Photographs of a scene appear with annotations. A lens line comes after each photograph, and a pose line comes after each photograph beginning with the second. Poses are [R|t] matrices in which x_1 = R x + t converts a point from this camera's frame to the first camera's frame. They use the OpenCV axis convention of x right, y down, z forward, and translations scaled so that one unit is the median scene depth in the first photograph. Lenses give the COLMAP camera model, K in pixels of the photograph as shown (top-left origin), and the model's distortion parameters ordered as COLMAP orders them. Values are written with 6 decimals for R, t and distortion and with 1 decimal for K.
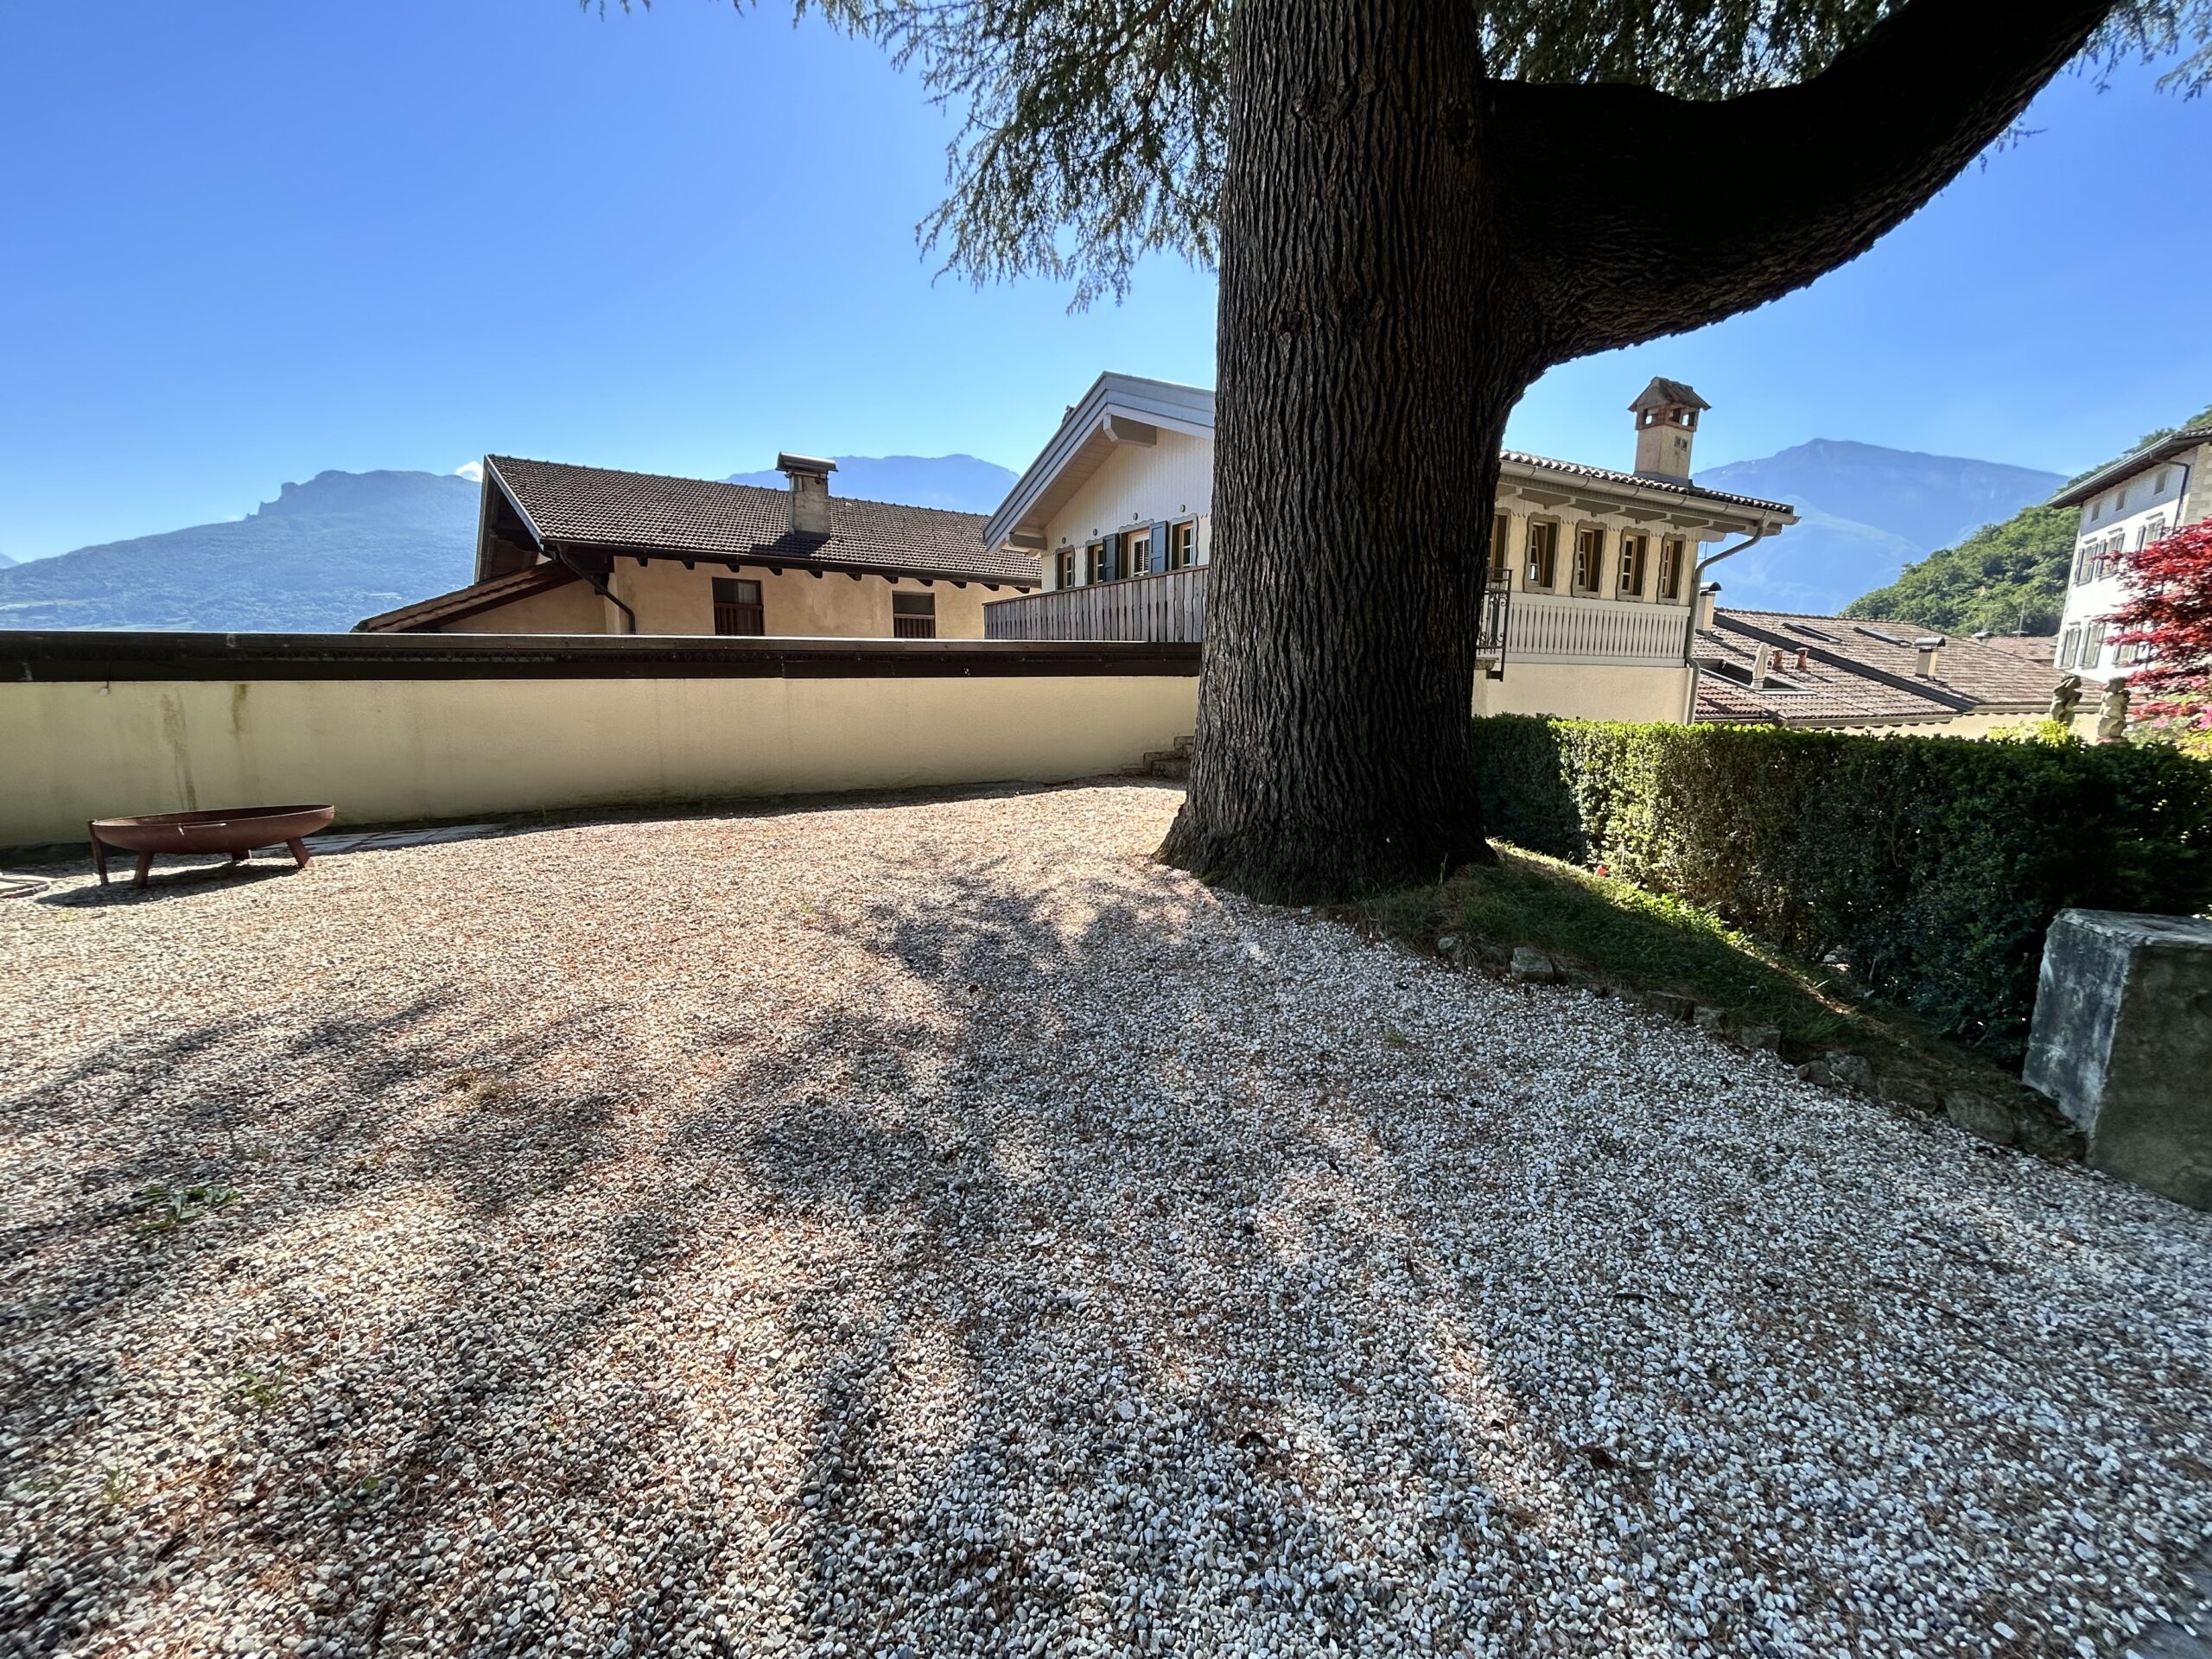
lens RADIAL K [[889.0, 0, 1112.2], [0, 889.0, 839.1], [0, 0, 1]] dist [0.000808, -0.000001]
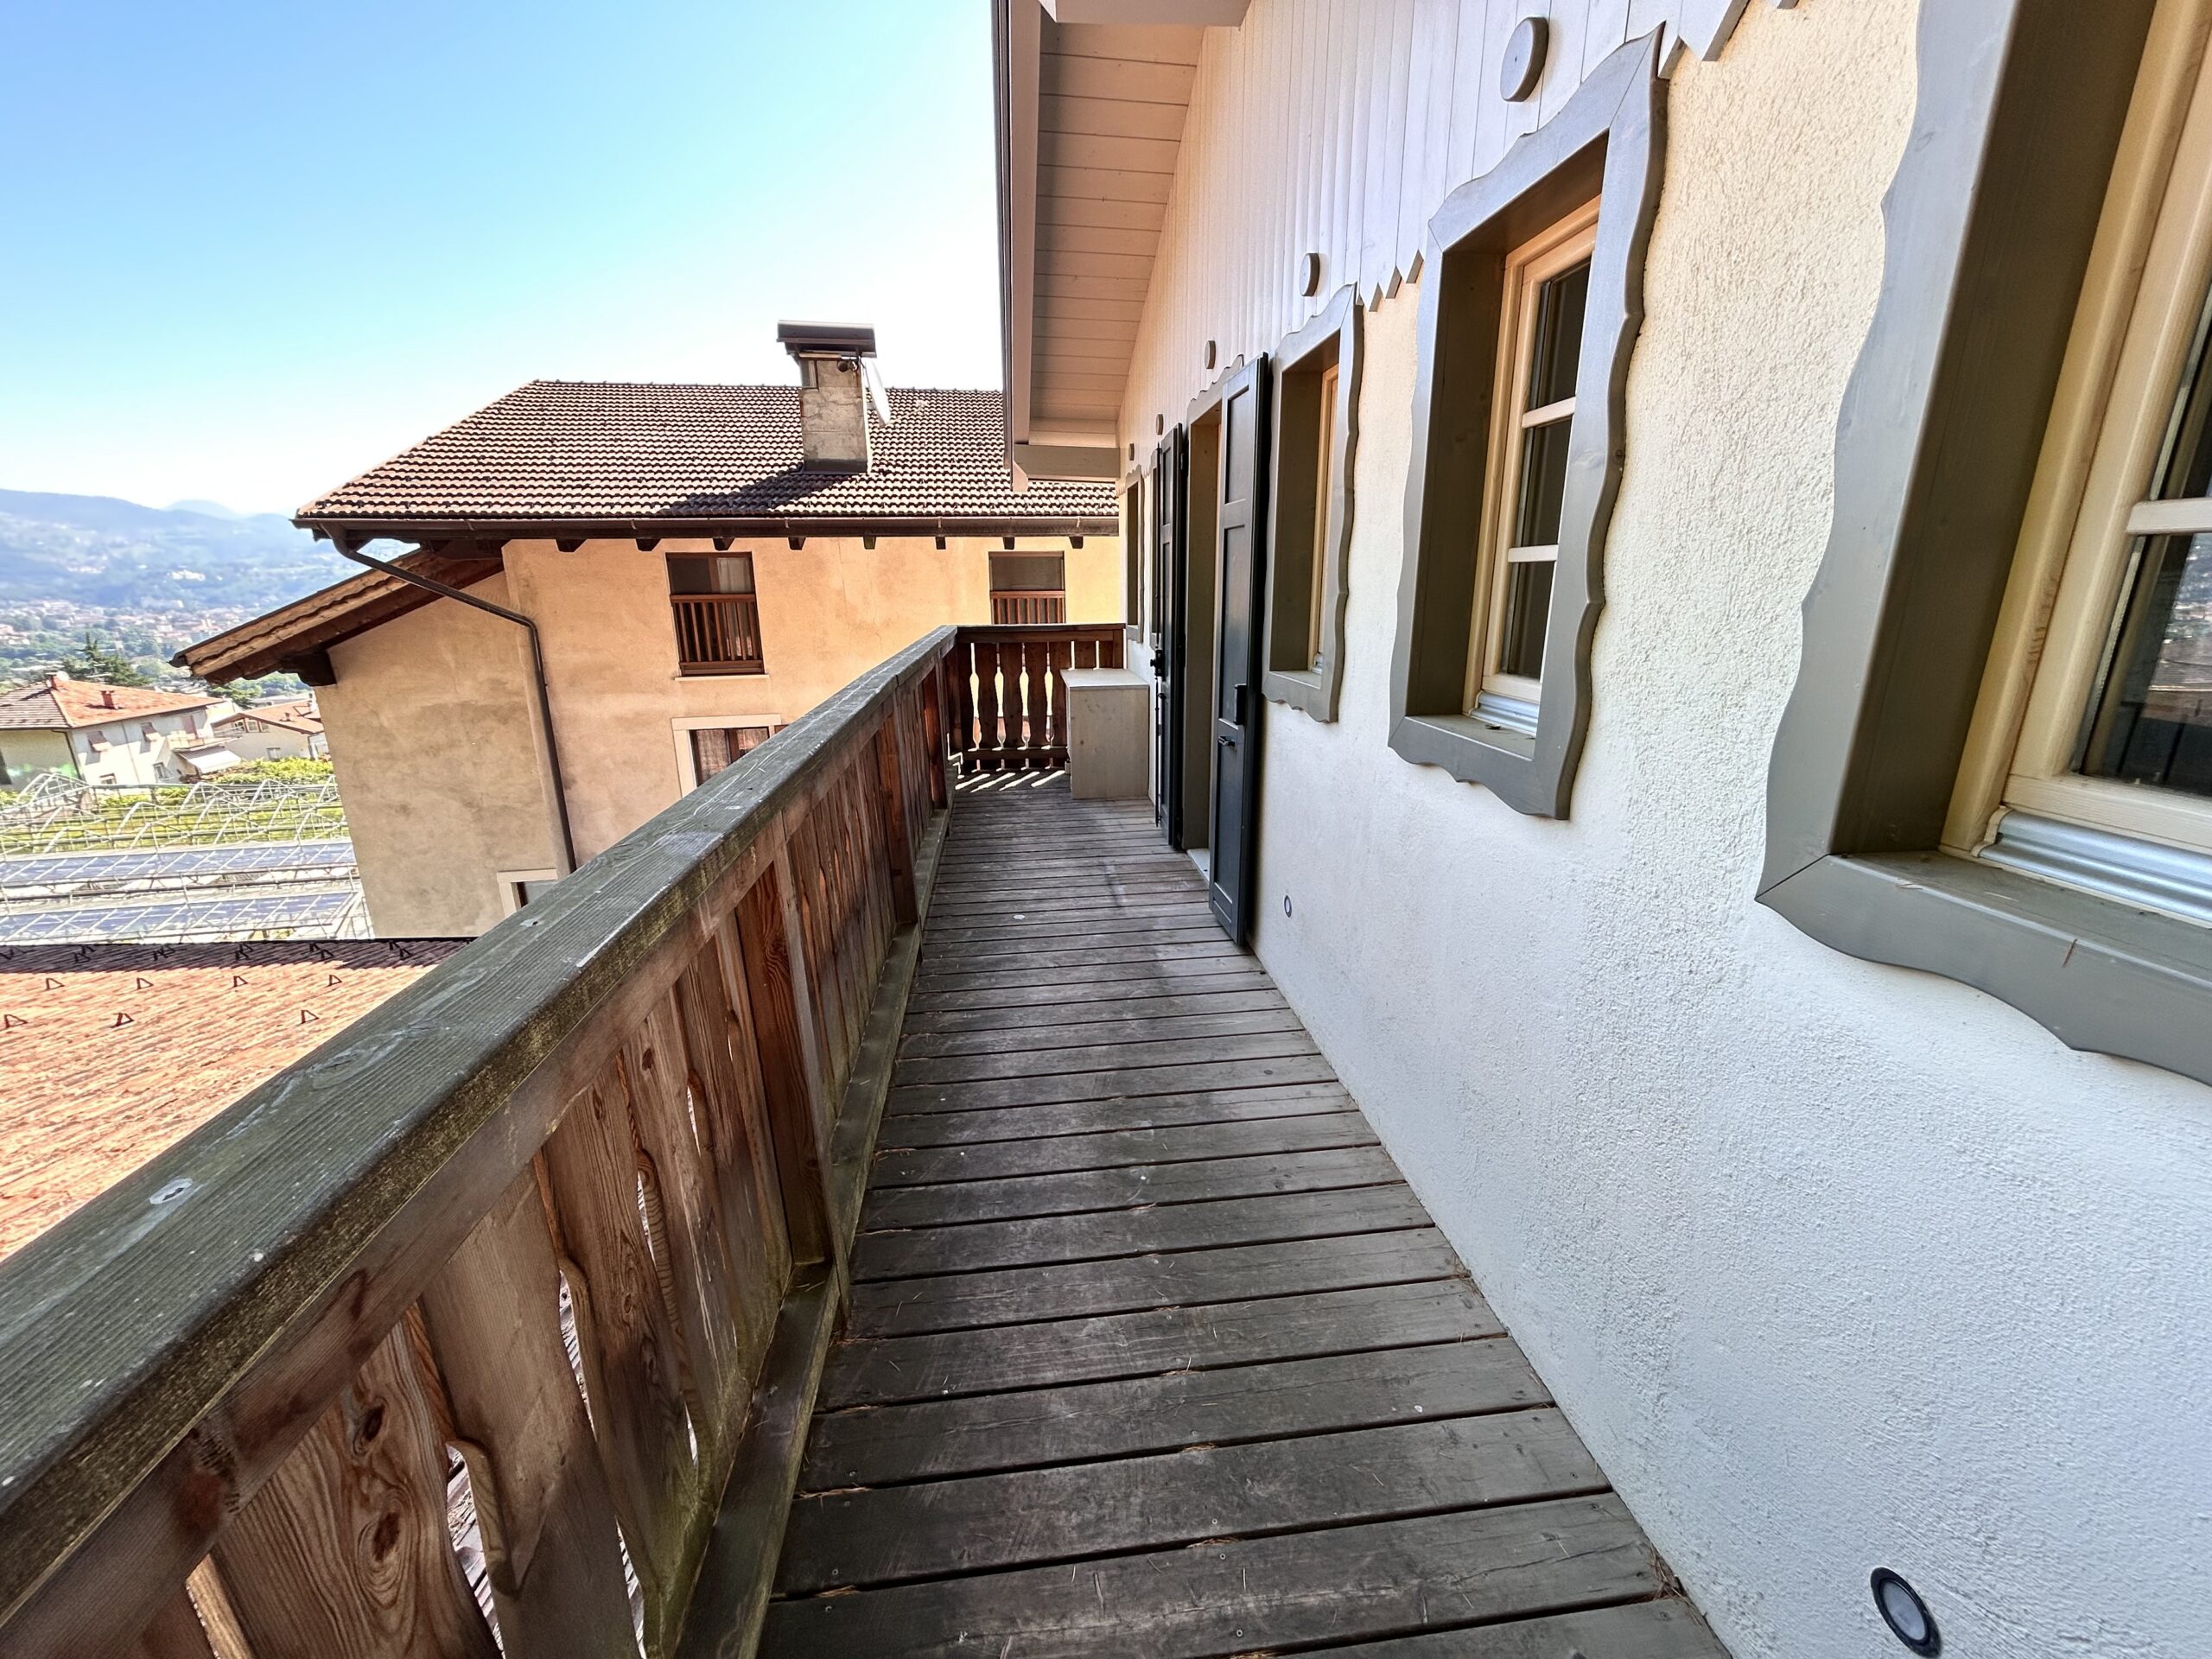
lens RADIAL K [[889.0, 0, 1102.4], [0, 889.0, 827.1], [0, 0, 1]] dist [0.000808, -0.000001]
pose [[0.928100, 0.078989, -0.363857, 0.056813], [-0.044488, 0.993763, 0.102257, -0.225957], [0.369665, -0.078718, 0.925825, 0.660798]]
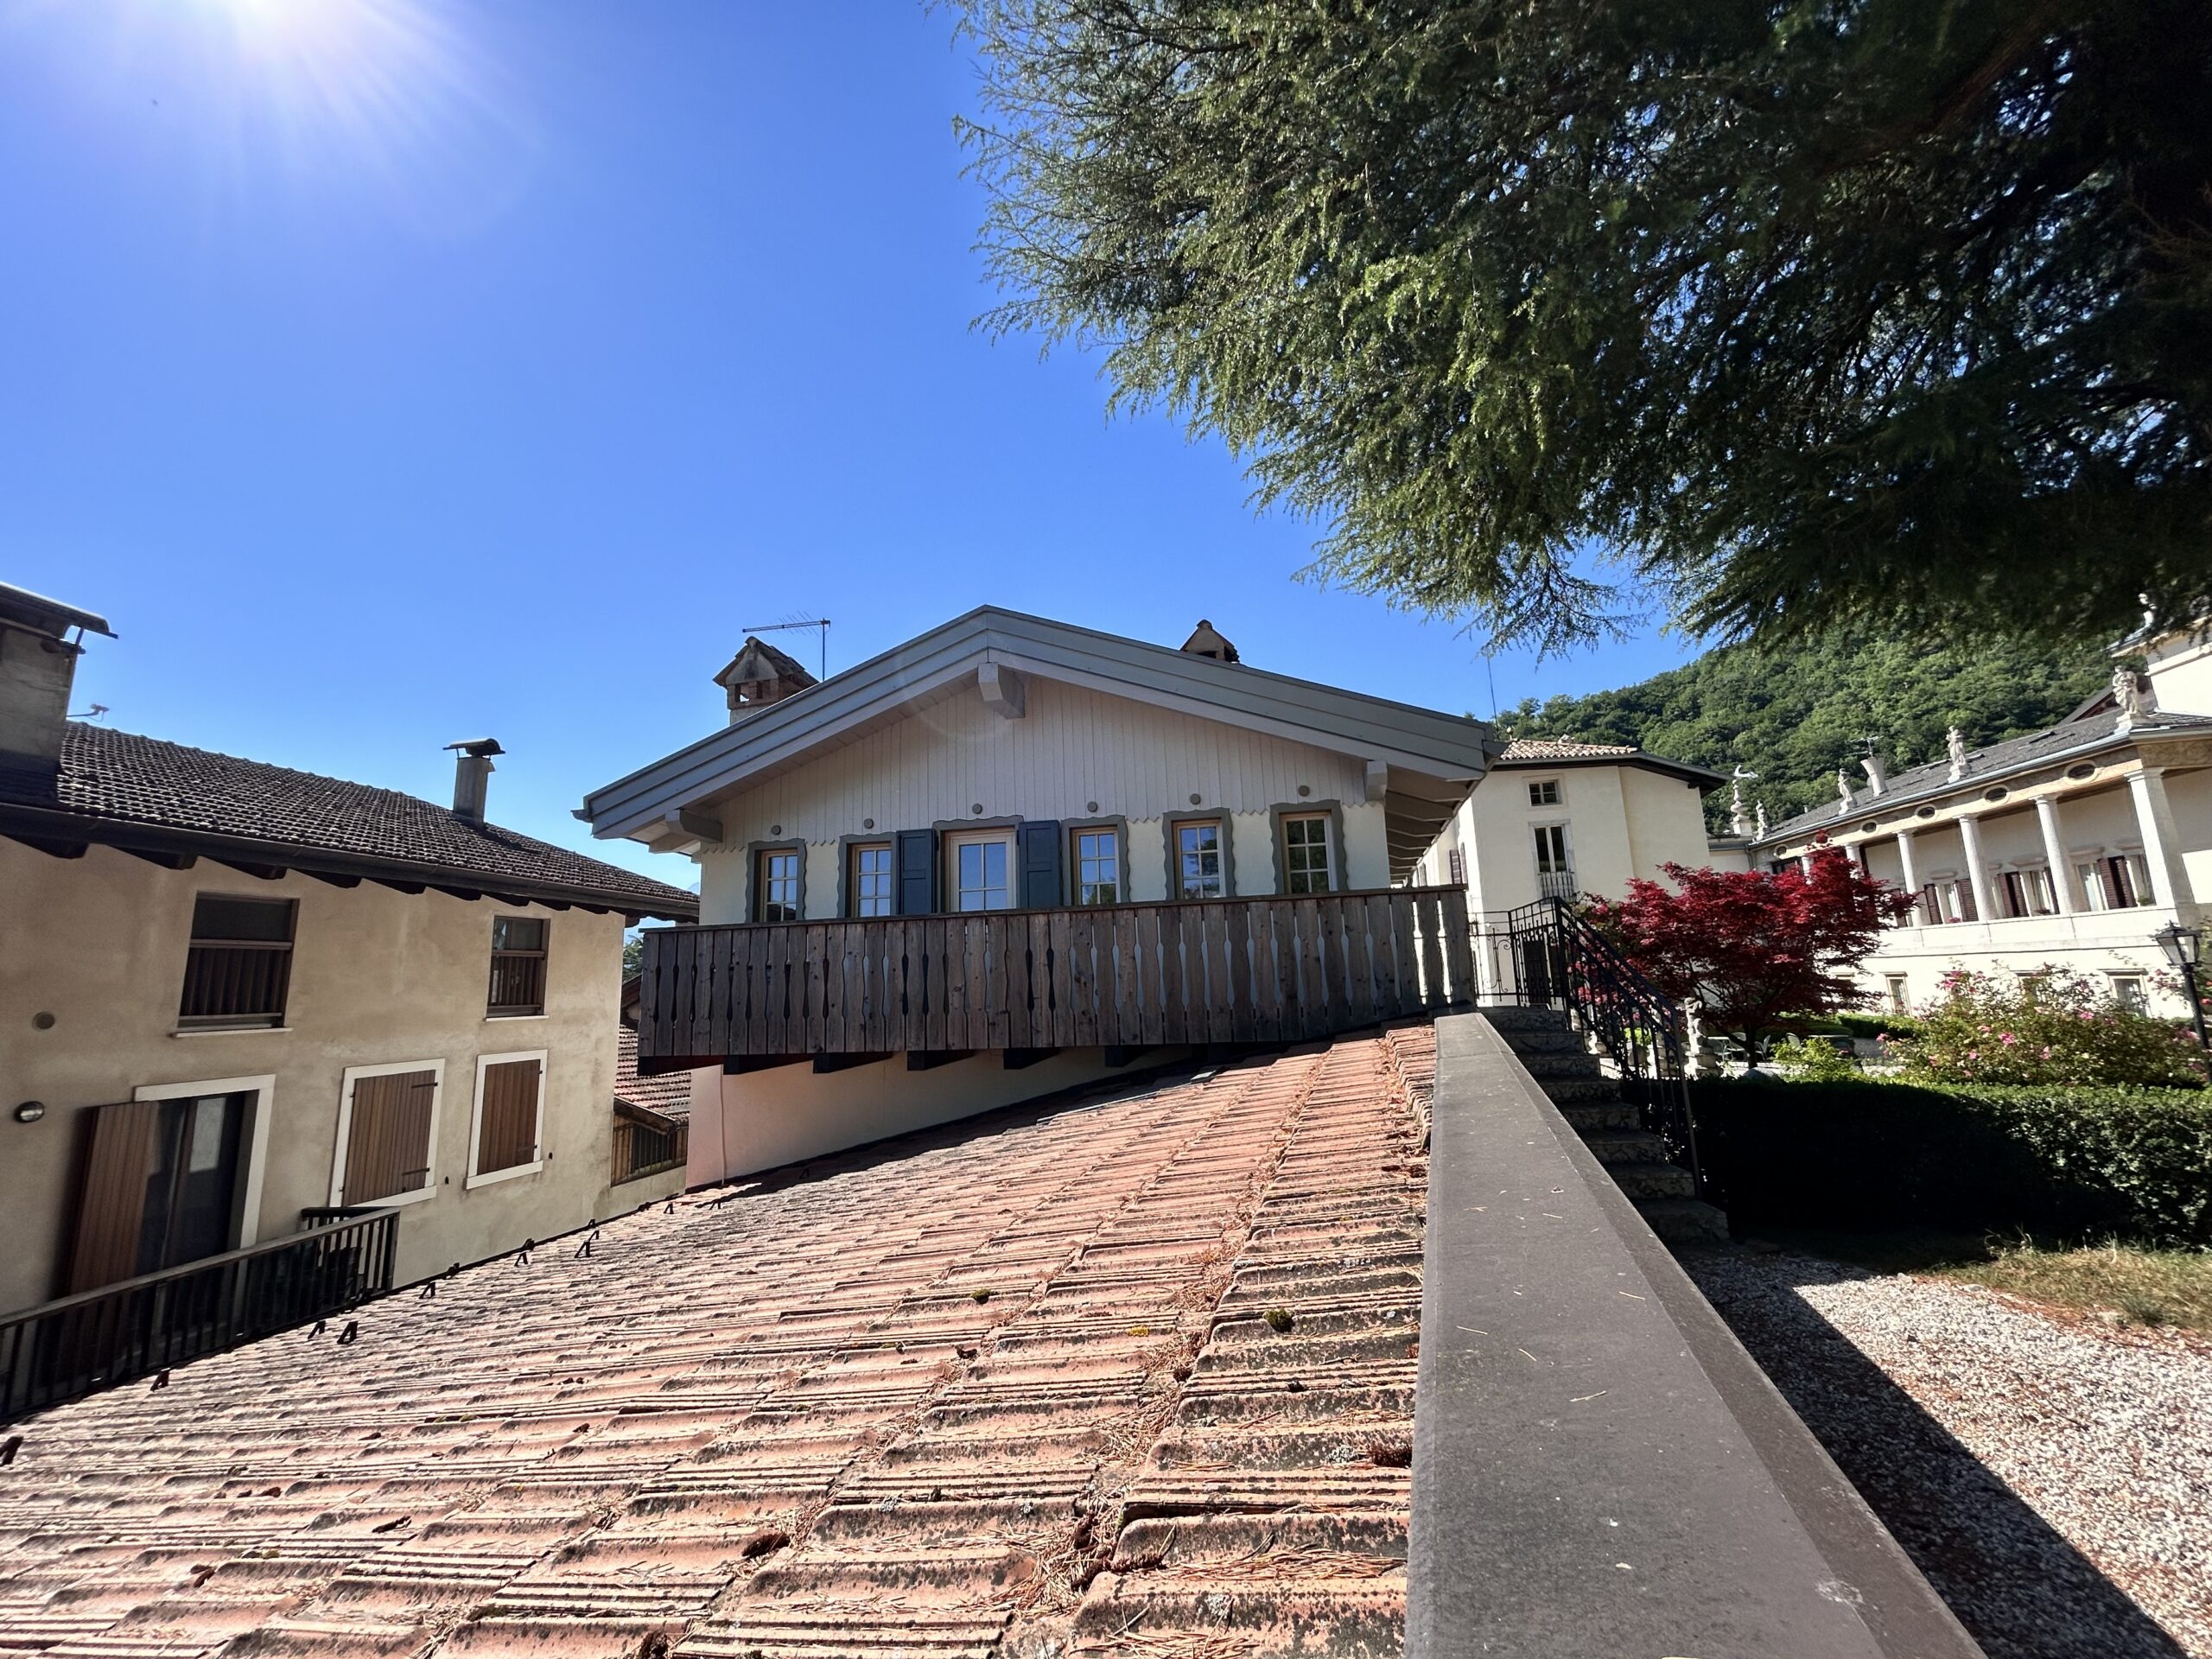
lens RADIAL K [[889.0, 0, 1097.8], [0, 889.0, 830.0], [0, 0, 1]] dist [0.000808, -0.000001]
pose [[0.671587, 0.096434, 0.734623, -0.376572], [0.168785, 0.945513, -0.278420, -0.135659], [-0.721445, 0.310976, 0.618717, 0.487948]]
